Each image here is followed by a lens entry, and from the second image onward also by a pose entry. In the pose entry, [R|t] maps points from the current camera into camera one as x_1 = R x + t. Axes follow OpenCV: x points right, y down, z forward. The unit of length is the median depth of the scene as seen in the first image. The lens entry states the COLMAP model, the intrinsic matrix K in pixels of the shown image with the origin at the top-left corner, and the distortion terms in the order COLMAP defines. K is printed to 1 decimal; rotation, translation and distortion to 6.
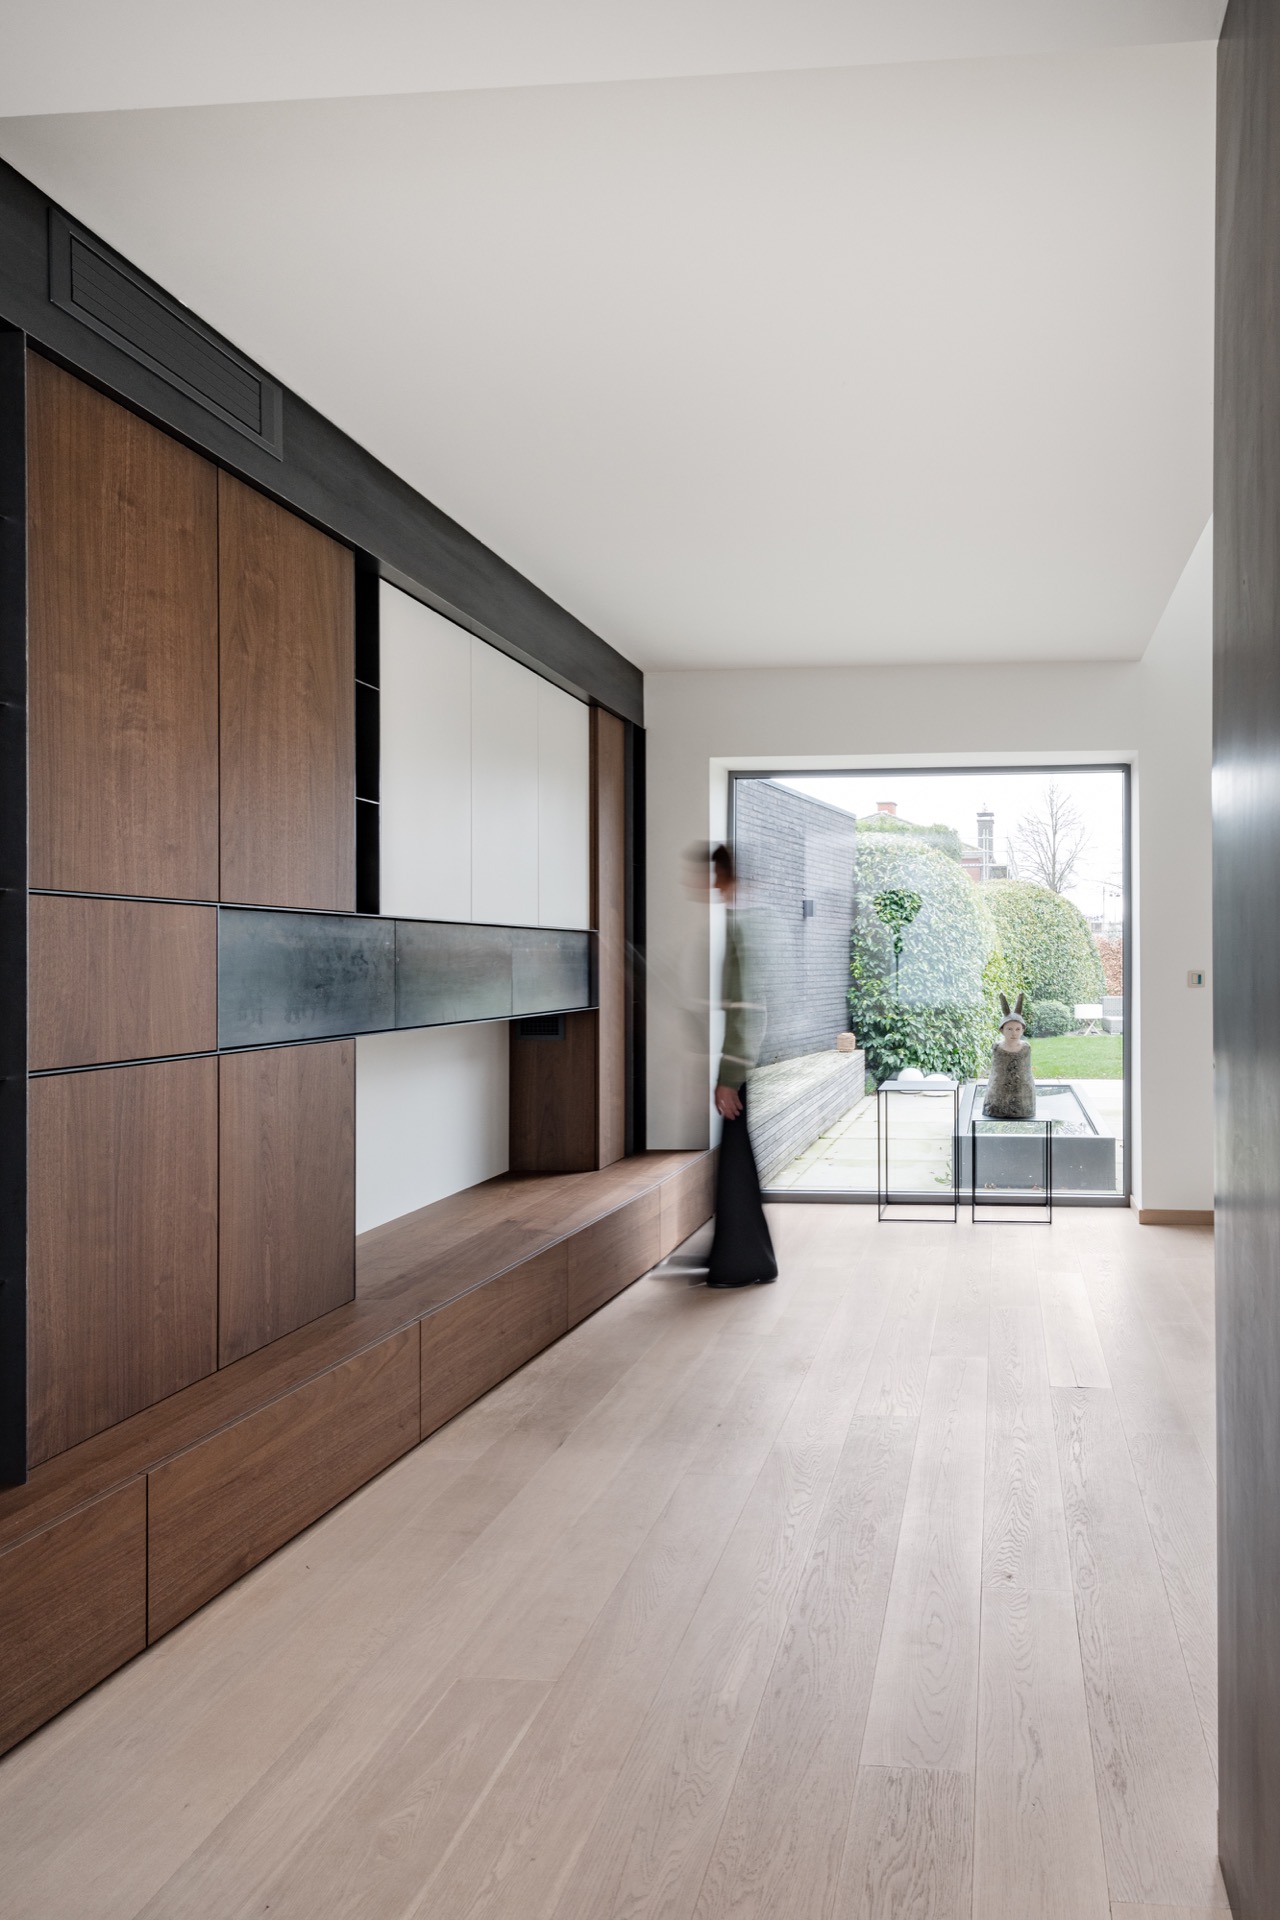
lens RADIAL K [[1104.3, 0, 897.4], [0, 1104.3, 954.2], [0, 0, 1]] dist [0.006387, -0.000148]
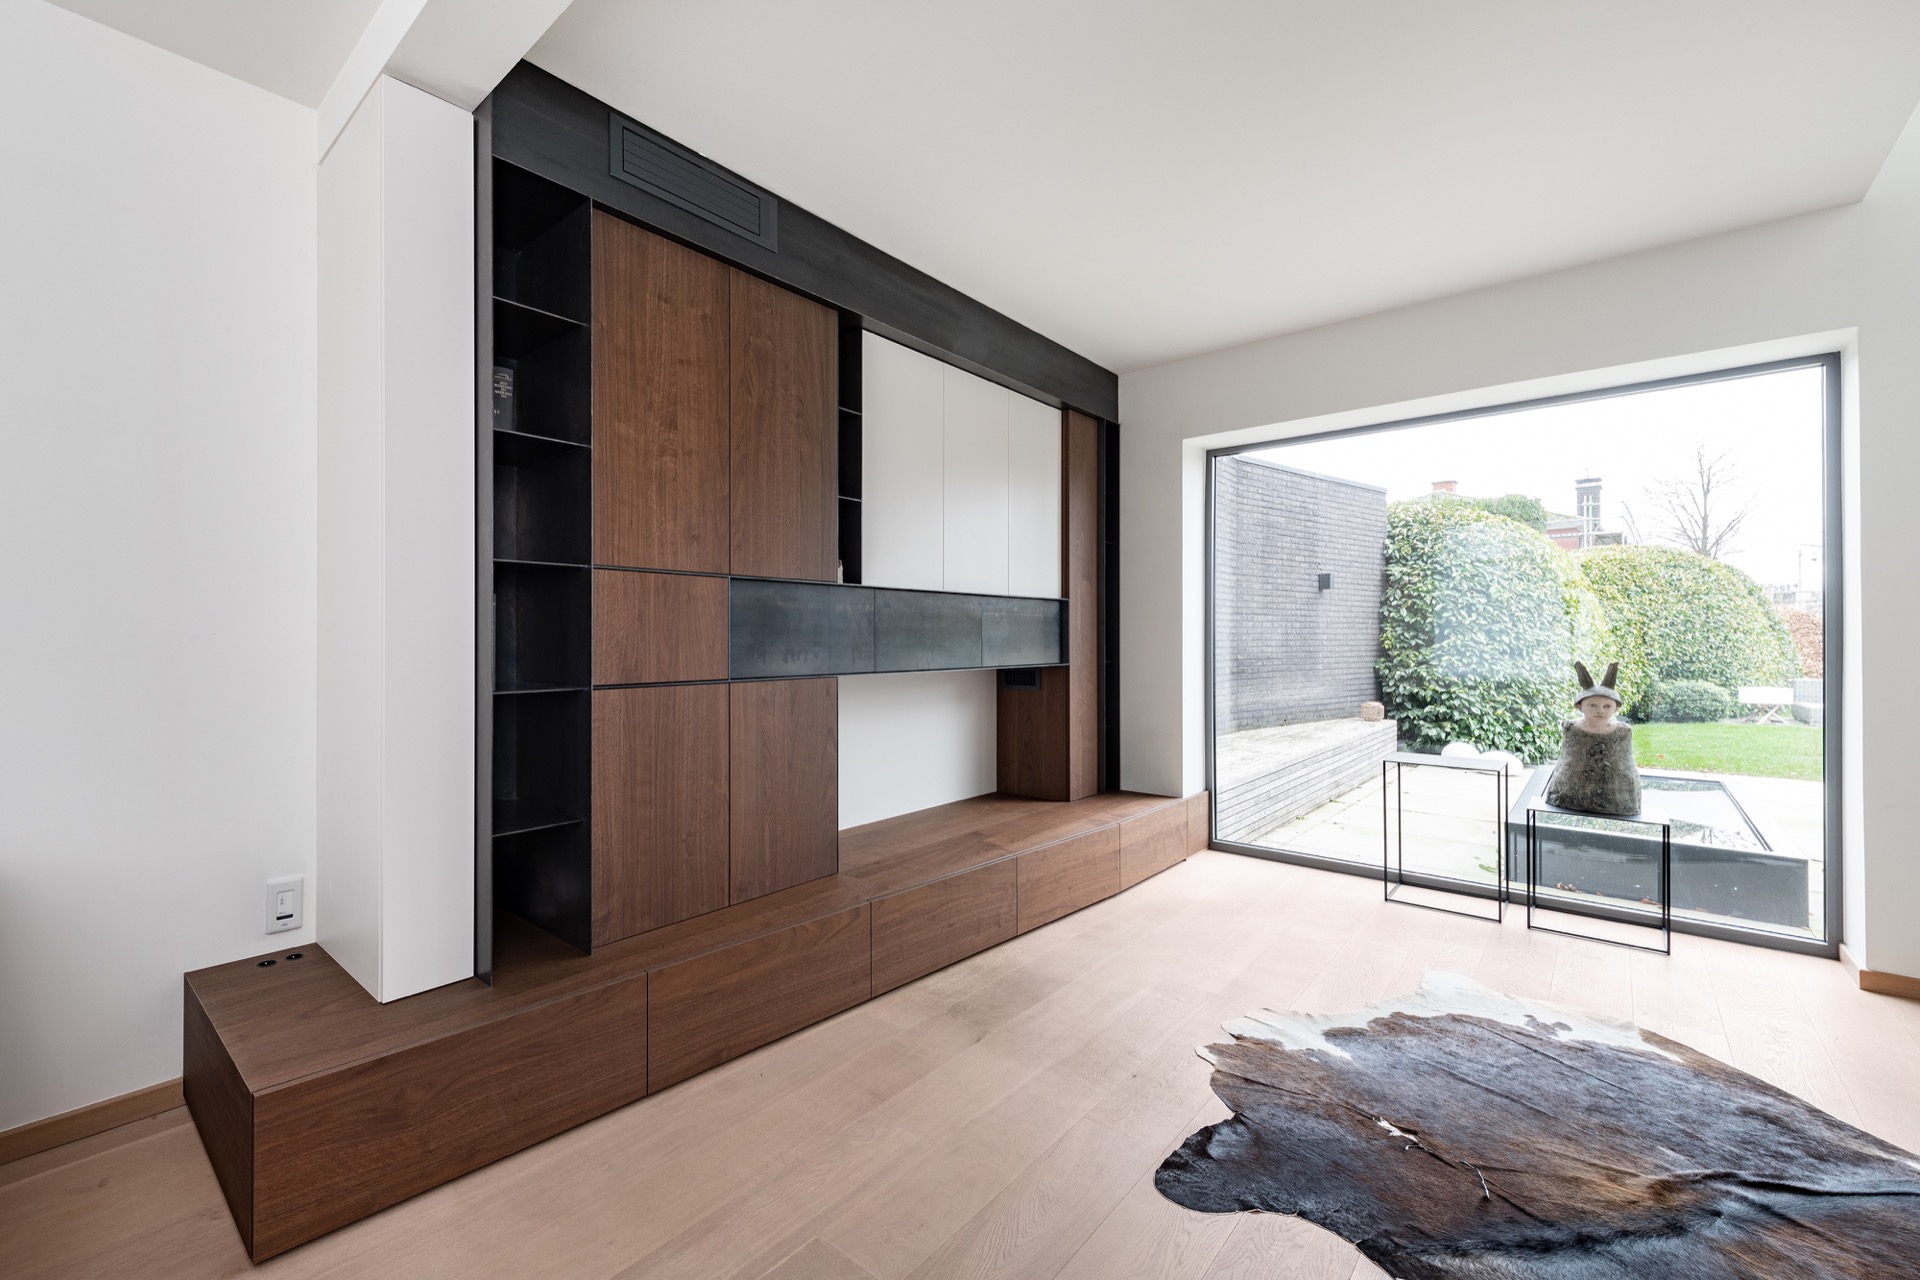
lens RADIAL K [[785.6, 0, 730.3], [0, 785.6, 631.4], [0, 0, 1]] dist [0.016138, -0.004191]
pose [[0.734755, -0.000603, -0.678333, 0.044060], [0.000713, 1.000000, -0.000117, 0.016653], [0.678333, -0.000397, 0.734755, 0.170807]]
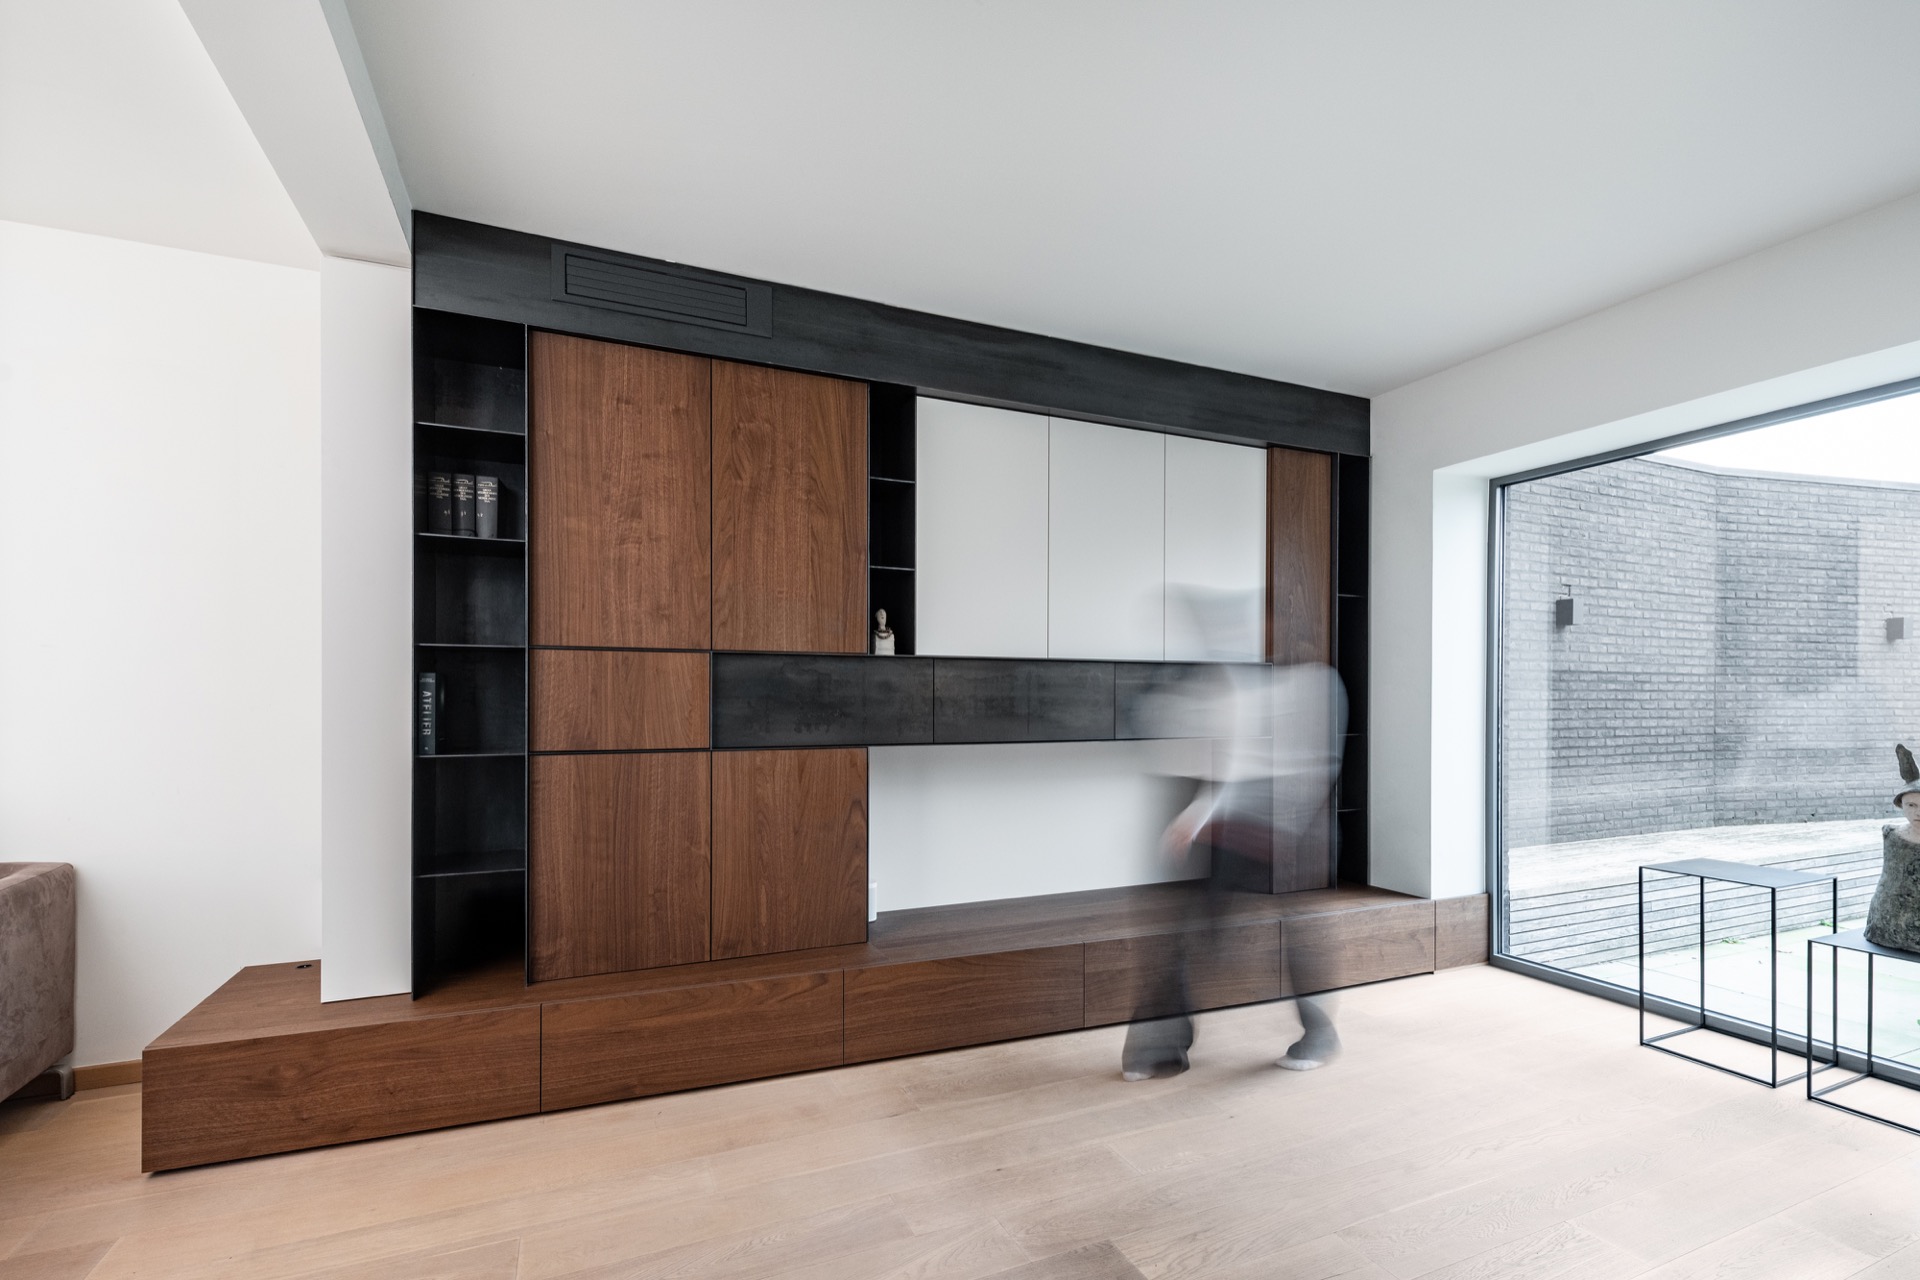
lens RADIAL K [[832.8, 0, 1042.1], [0, 832.8, 697.0], [0, 0, 1]] dist [0.007981, -0.000983]
pose [[0.497130, 0.006478, -0.867652, 0.383482], [-0.000037, 0.999972, 0.007445, 0.005655], [0.867676, -0.003669, 0.497117, 0.535418]]
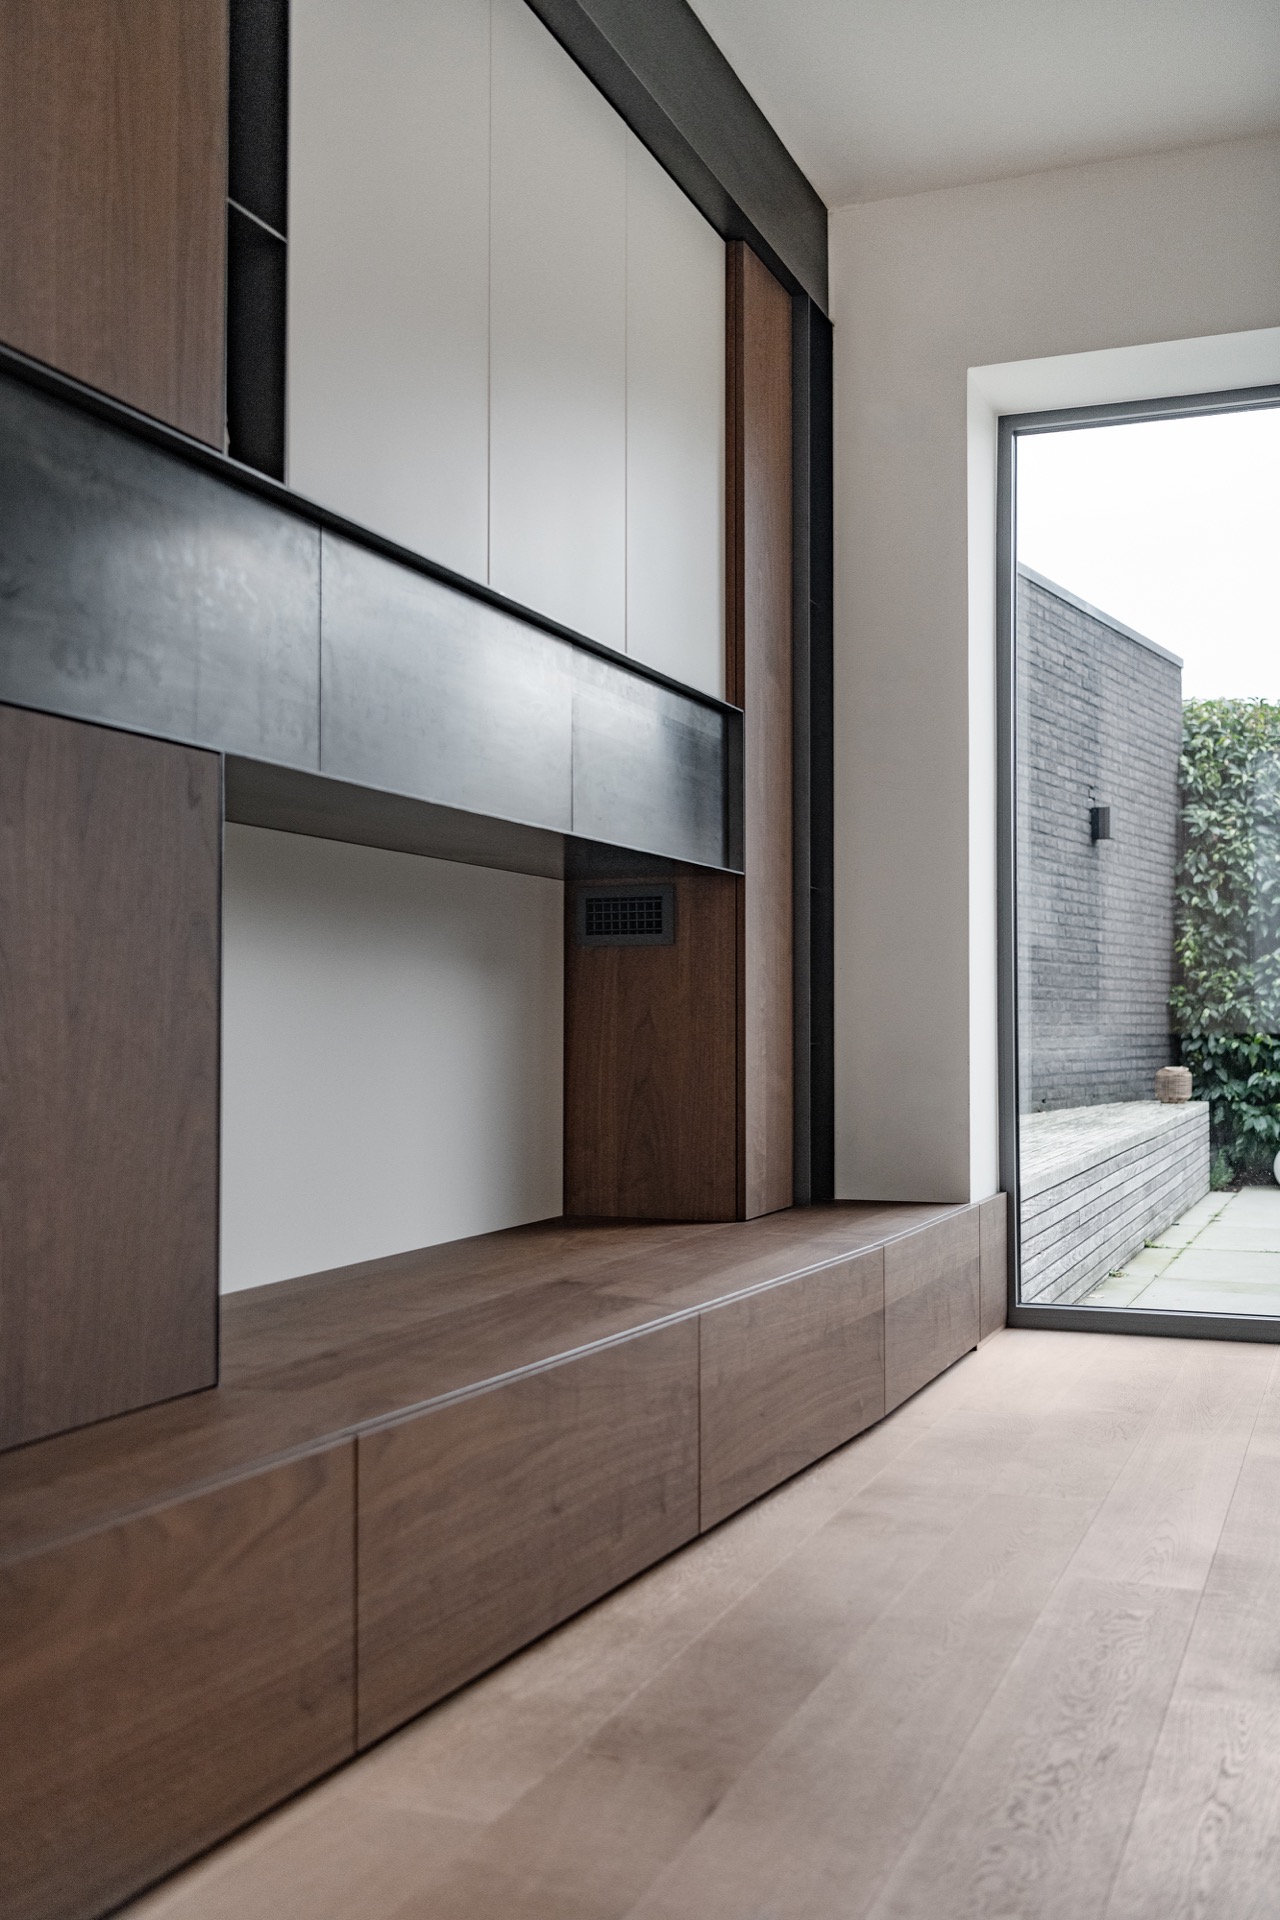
lens RADIAL K [[1843.2, 0, 640.0], [0, 1843.2, 960.0], [0, 0, 1]] dist [-0.004025, 0.006086]
pose [[0.957799, -0.005736, -0.287382, -0.112104], [-0.002019, 0.999642, -0.026682, 0.134577], [0.287432, 0.026136, 0.957444, 0.303392]]
